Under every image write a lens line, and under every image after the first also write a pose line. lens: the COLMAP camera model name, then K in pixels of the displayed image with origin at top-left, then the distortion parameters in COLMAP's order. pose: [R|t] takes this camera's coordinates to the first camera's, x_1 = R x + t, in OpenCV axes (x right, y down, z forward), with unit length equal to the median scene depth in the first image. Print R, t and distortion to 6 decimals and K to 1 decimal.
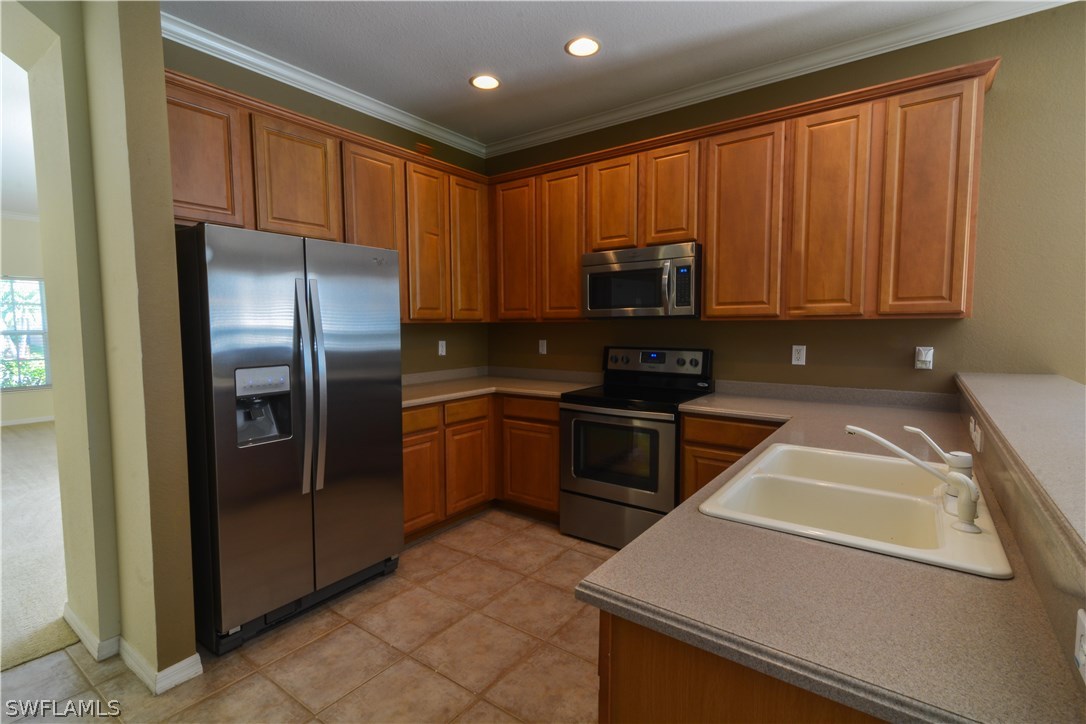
lens RADIAL K [[512.5, 0, 535.6], [0, 512.5, 361.4], [0, 0, 1]] dist [0.025279, -0.006132]
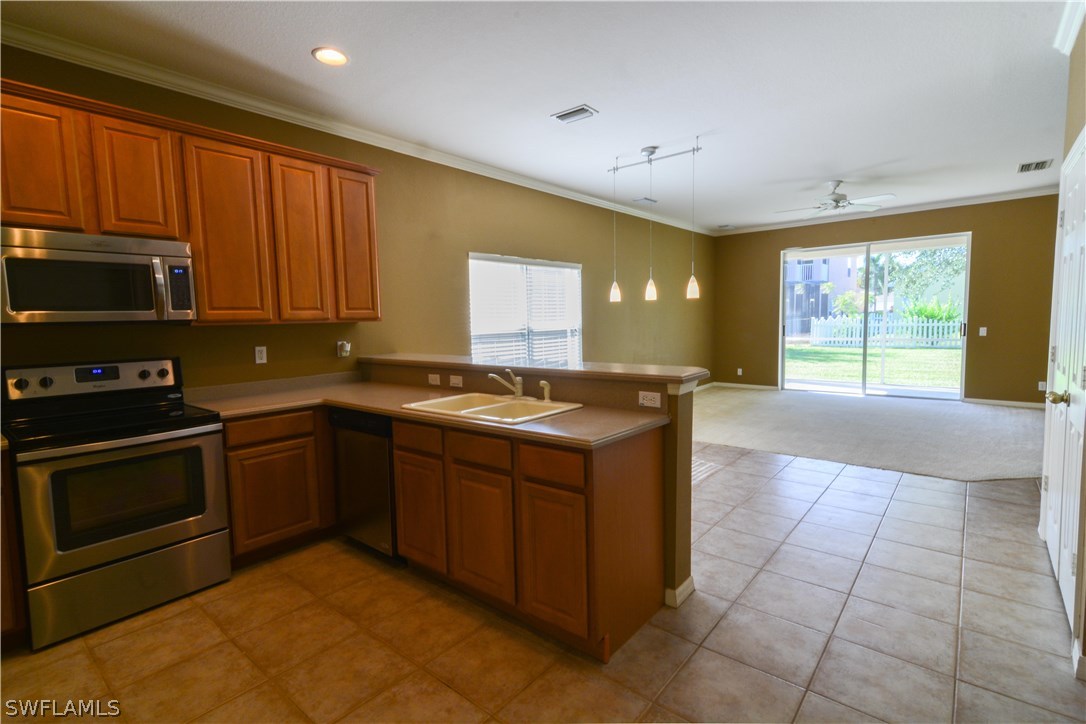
lens RADIAL K [[512.5, 0, 539.6], [0, 512.5, 363.5], [0, 0, 1]] dist [0.025279, -0.006132]
pose [[0.066143, -0.085801, 0.994114, -0.604017], [0.094941, 0.992317, 0.079329, -0.025954], [-0.993283, 0.089136, 0.073781, 0.308178]]
